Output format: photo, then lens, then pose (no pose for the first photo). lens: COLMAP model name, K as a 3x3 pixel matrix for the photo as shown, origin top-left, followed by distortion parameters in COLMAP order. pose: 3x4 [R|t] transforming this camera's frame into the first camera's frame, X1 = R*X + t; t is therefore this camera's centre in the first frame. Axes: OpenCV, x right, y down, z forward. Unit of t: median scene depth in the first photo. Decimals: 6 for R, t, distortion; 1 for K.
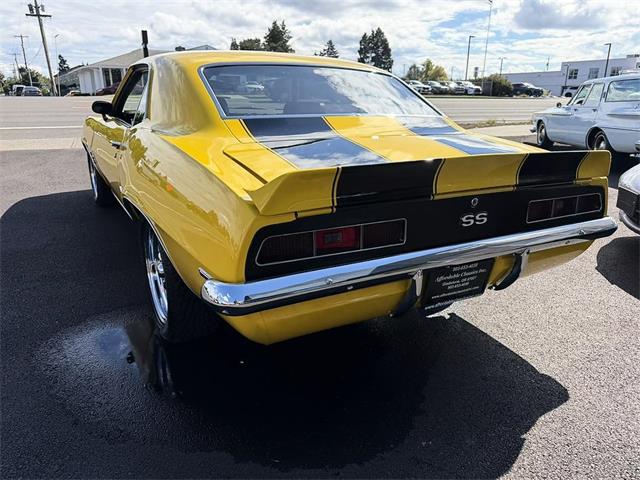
lens RADIAL K [[468.1, 0, 317.7], [0, 468.1, 236.5], [0, 0, 1]] dist [0.036156, -0.031784]
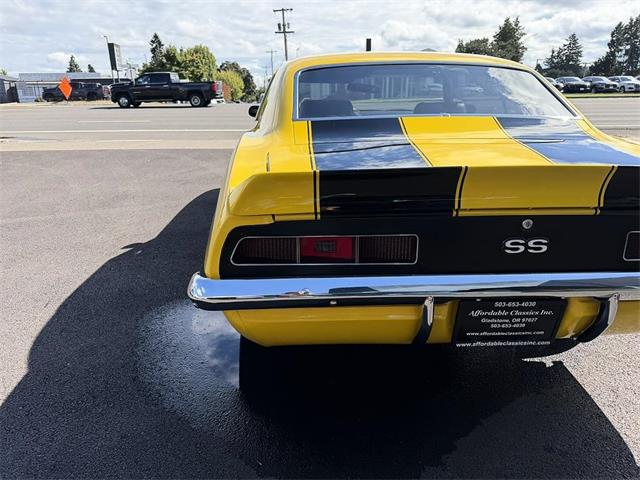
lens RADIAL K [[468.1, 0, 316.3], [0, 468.1, 241.0], [0, 0, 1]] dist [0.036156, -0.031784]
pose [[0.900150, 0.111562, -0.421050, 0.316256], [-0.111085, 0.993477, 0.025747, -0.023545], [0.421176, 0.023596, 0.906672, 0.117846]]
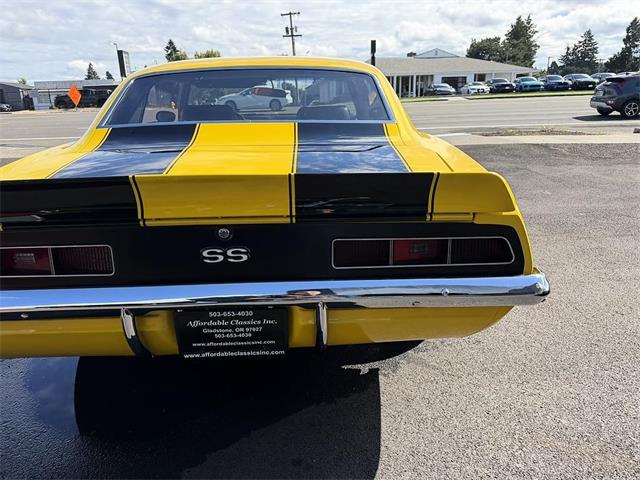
lens RADIAL K [[468.1, 0, 324.0], [0, 468.1, 234.1], [0, 0, 1]] dist [0.036156, -0.031784]
pose [[0.889954, 0.093756, -0.446309, 0.747844], [-0.098938, 0.995024, 0.011740, -0.087798], [0.445189, 0.033709, 0.894802, 0.339652]]
